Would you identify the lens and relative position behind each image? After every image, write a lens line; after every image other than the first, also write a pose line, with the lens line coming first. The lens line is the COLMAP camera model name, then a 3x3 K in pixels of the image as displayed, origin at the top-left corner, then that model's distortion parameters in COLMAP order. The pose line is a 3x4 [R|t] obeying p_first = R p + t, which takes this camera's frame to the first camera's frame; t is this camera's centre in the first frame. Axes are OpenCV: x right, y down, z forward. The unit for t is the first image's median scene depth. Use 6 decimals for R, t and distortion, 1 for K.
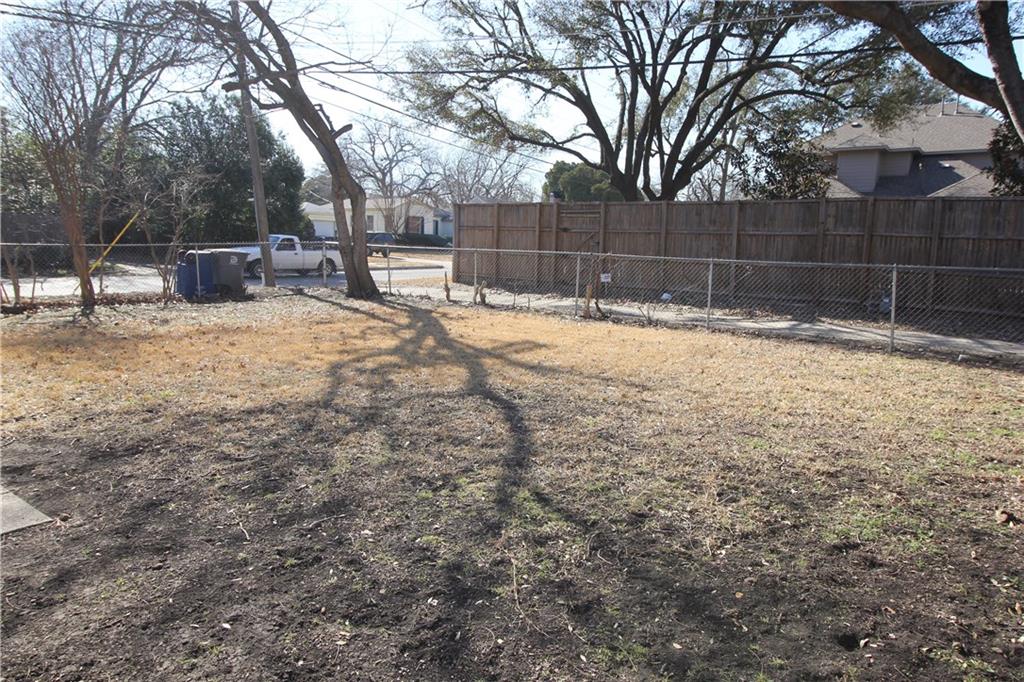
lens RADIAL K [[690.6, 0, 512.0], [0, 690.6, 341.0], [0, 0, 1]] dist [0.003808, 0.000513]
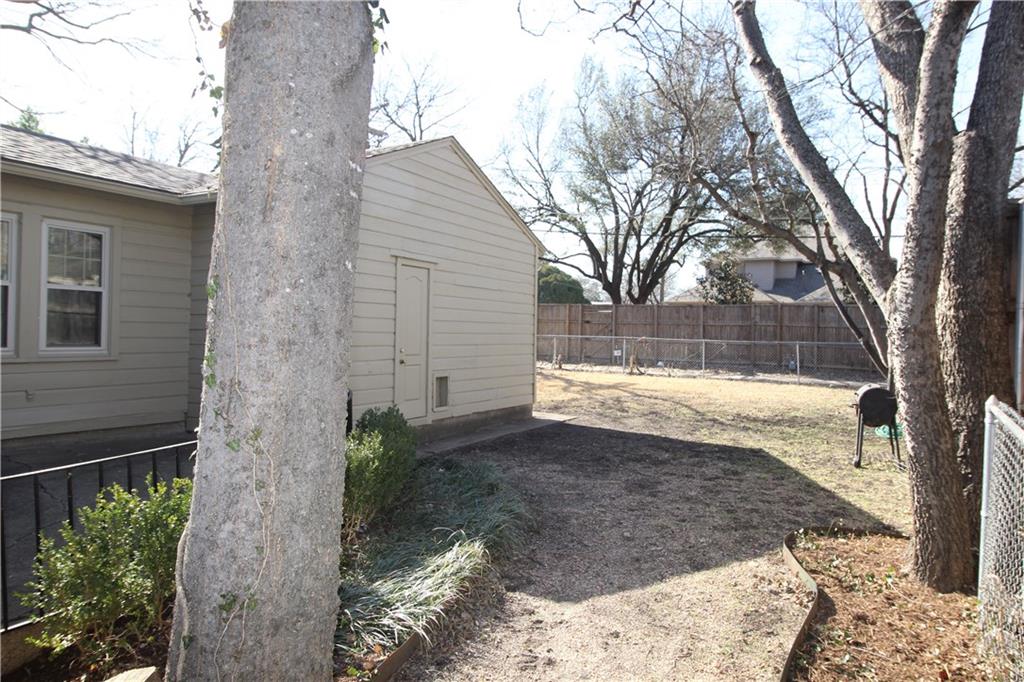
lens RADIAL K [[671.1, 0, 512.0], [0, 671.1, 341.0], [0, 0, 1]] dist [0.004845, 0.001551]
pose [[0.993216, -0.015485, 0.115251, -0.314204], [0.028647, 0.993132, -0.113435, 0.052900], [-0.112703, 0.115967, 0.986838, -0.529588]]
